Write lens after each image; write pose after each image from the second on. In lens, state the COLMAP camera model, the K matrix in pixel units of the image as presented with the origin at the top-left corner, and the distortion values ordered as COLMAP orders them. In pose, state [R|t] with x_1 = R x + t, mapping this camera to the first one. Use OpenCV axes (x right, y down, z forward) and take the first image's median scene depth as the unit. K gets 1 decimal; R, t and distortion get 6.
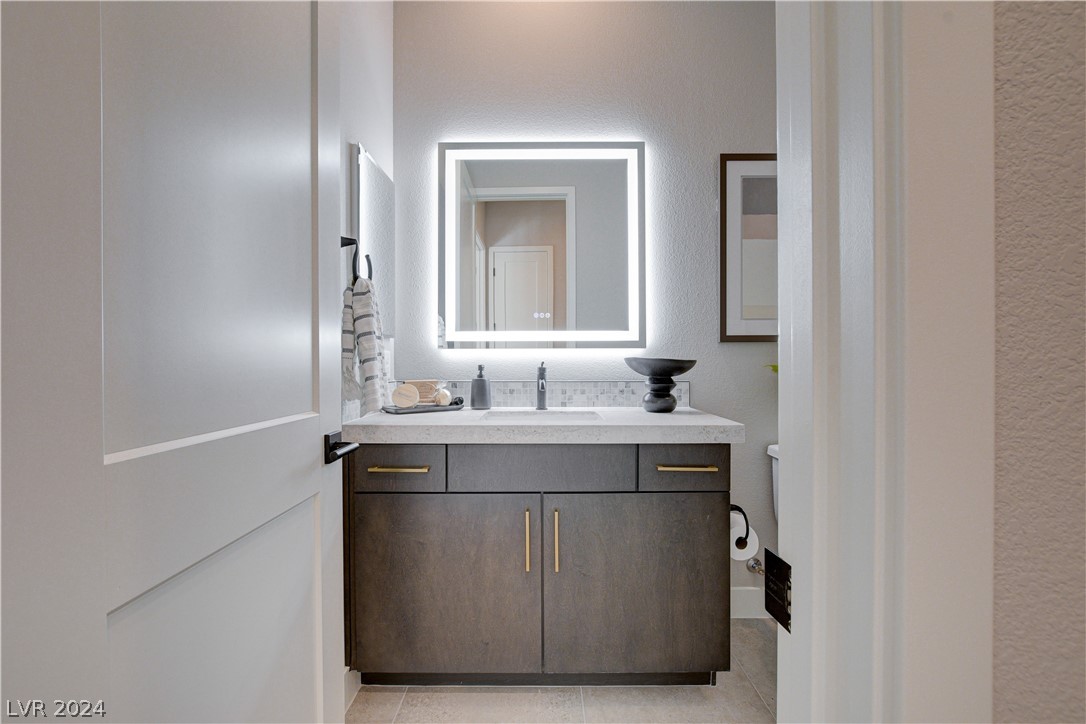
lens RADIAL K [[485.4, 0, 543.0], [0, 485.4, 362.0], [0, 0, 1]] dist [-0.018798, -0.000066]
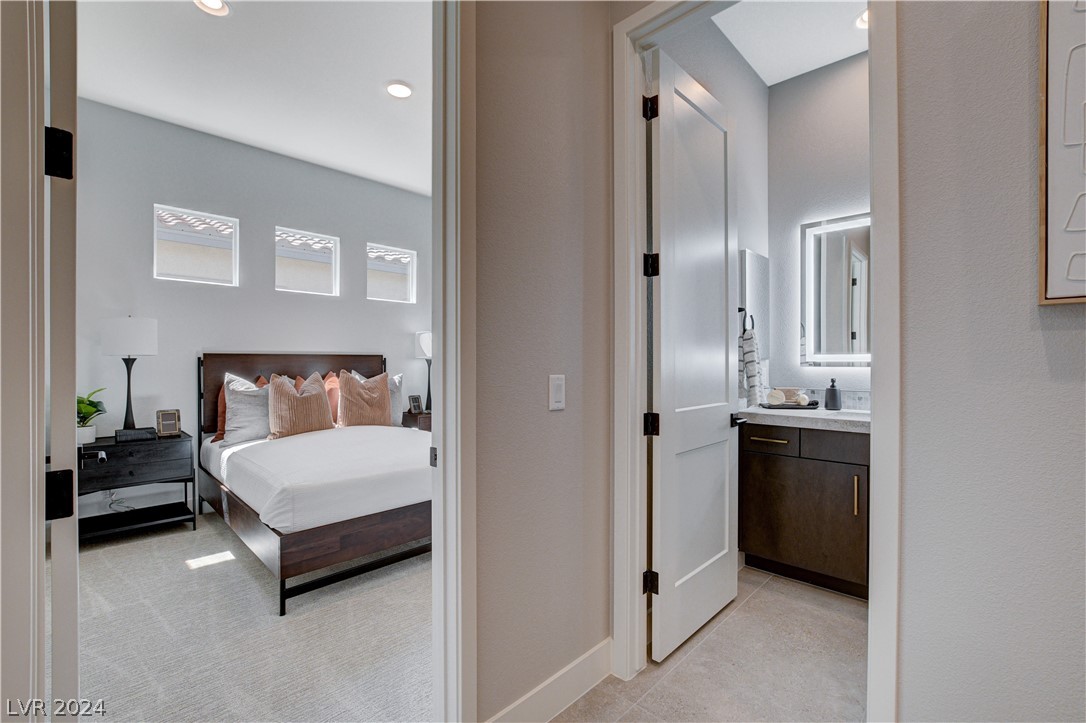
lens RADIAL K [[485.4, 0, 543.0], [0, 485.4, 361.5], [0, 0, 1]] dist [-0.018798, -0.000066]
pose [[0.730916, 0.002930, -0.682462, 0.279579], [-0.004141, 0.999991, -0.000142, -0.052322], [0.682455, 0.002930, 0.730921, -0.789891]]
